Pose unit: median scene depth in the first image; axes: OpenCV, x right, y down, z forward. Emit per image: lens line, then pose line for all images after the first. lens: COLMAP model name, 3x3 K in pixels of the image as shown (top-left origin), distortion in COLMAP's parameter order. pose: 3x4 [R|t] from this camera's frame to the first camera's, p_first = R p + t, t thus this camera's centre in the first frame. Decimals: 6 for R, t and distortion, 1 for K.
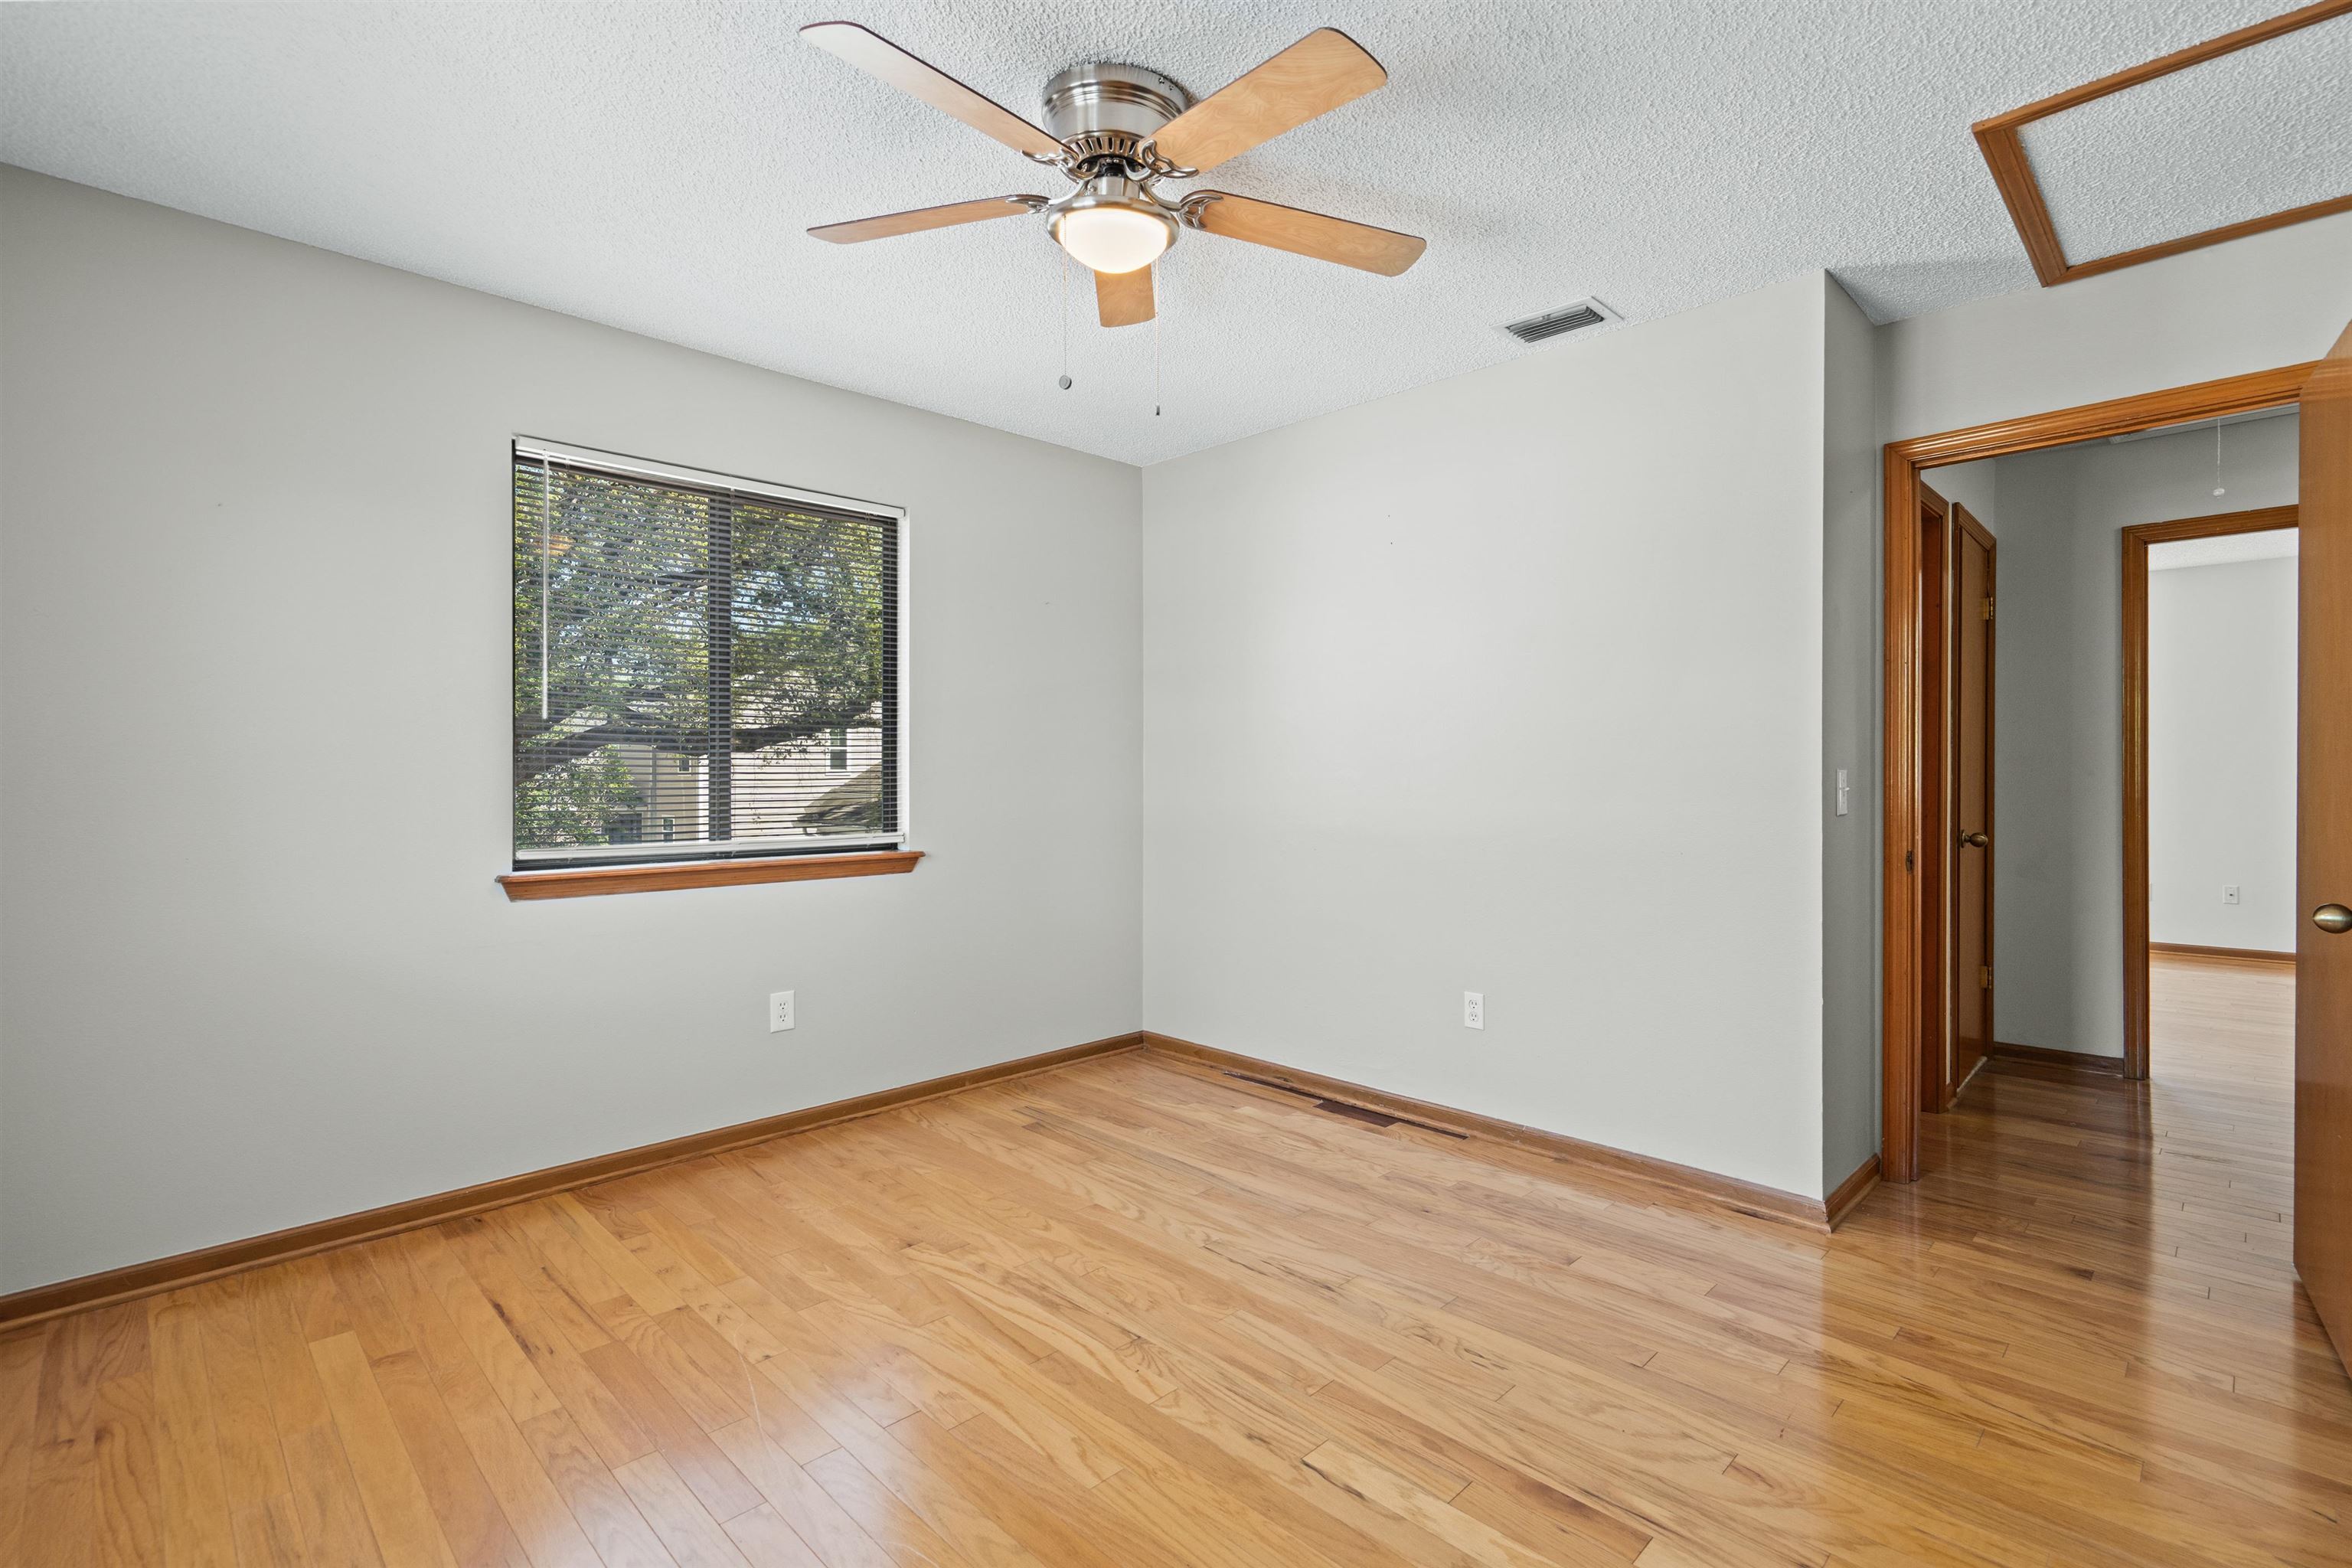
lens RADIAL K [[1072.9, 0, 1176.0], [0, 1072.9, 784.0], [0, 0, 1]] dist [-0.004034, -0.000229]
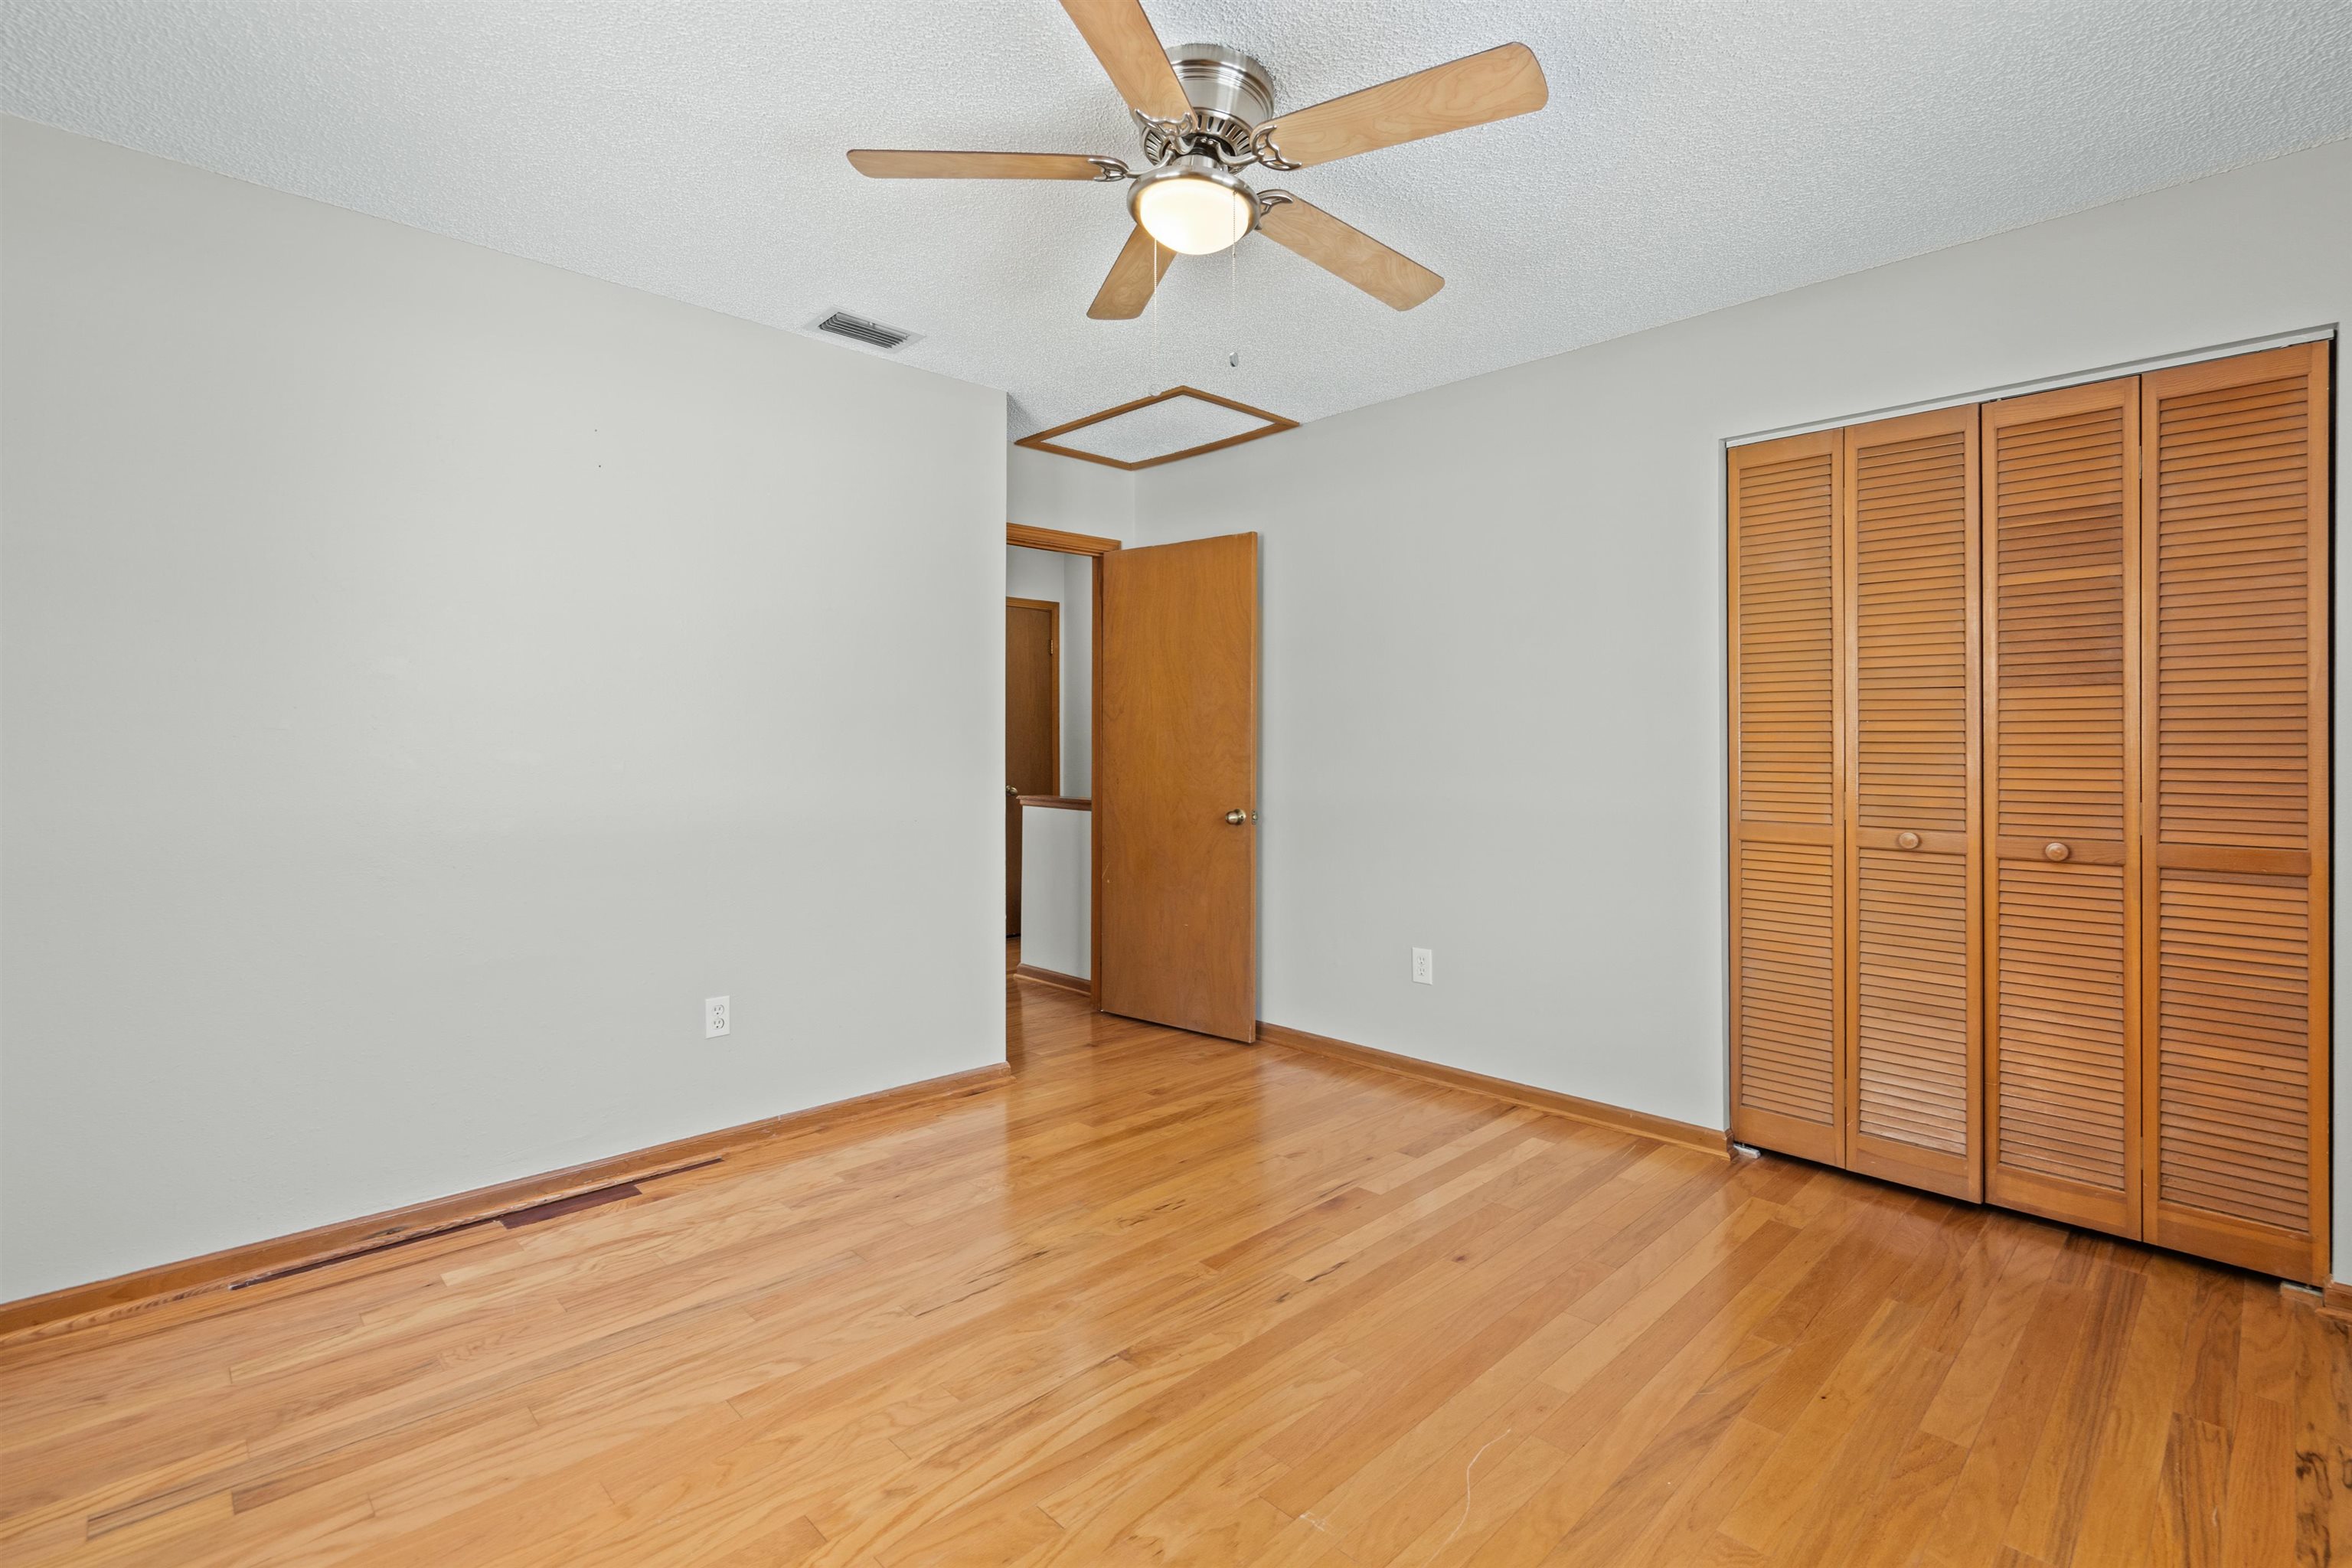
lens RADIAL K [[1083.0, 0, 1191.3], [0, 1083.0, 751.9], [0, 0, 1]] dist [0.002399, 0.000607]
pose [[0.003729, -0.001199, 0.999992, -0.714398], [0.011387, 0.999935, 0.001156, -0.009317], [-0.999928, 0.011382, 0.003743, 0.671707]]
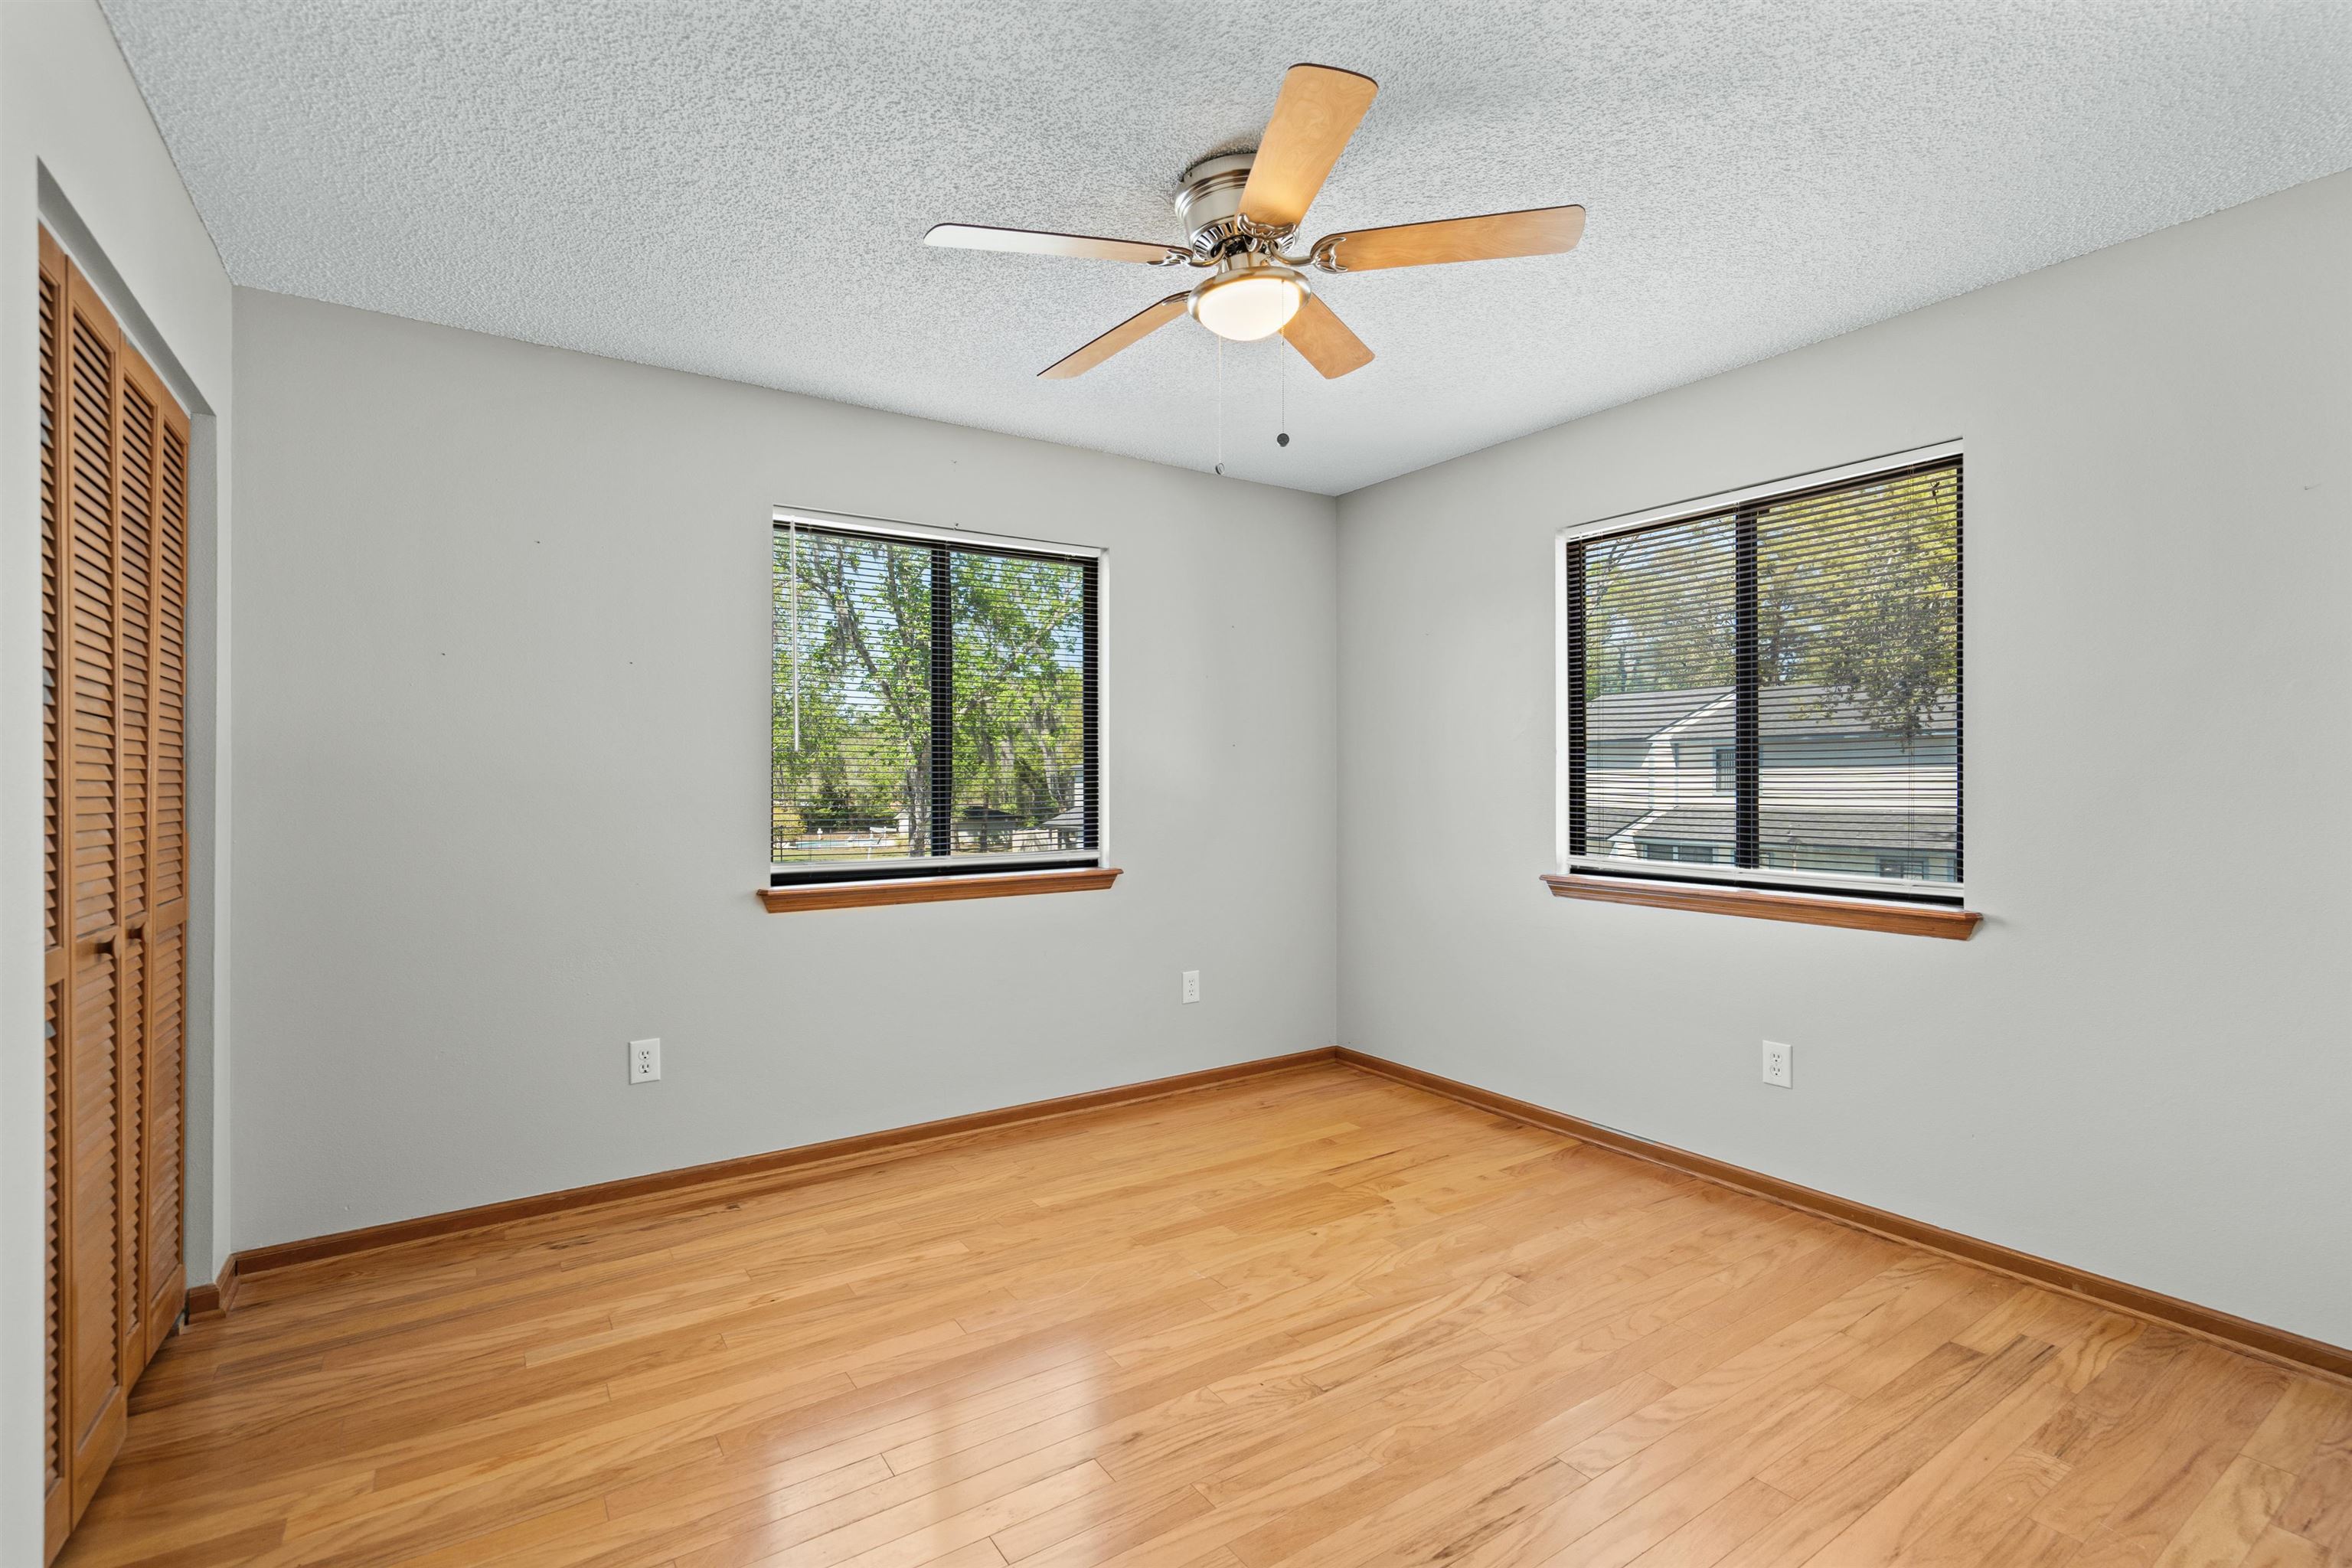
lens RADIAL K [[1072.9, 0, 1176.0], [0, 1072.9, 784.0], [0, 0, 1]] dist [-0.004034, -0.000229]
pose [[-0.188554, 0.009334, -0.982018, 0.679420], [-0.007362, 0.999913, 0.010917, -0.029650], [0.982035, 0.009288, -0.188469, 0.759458]]
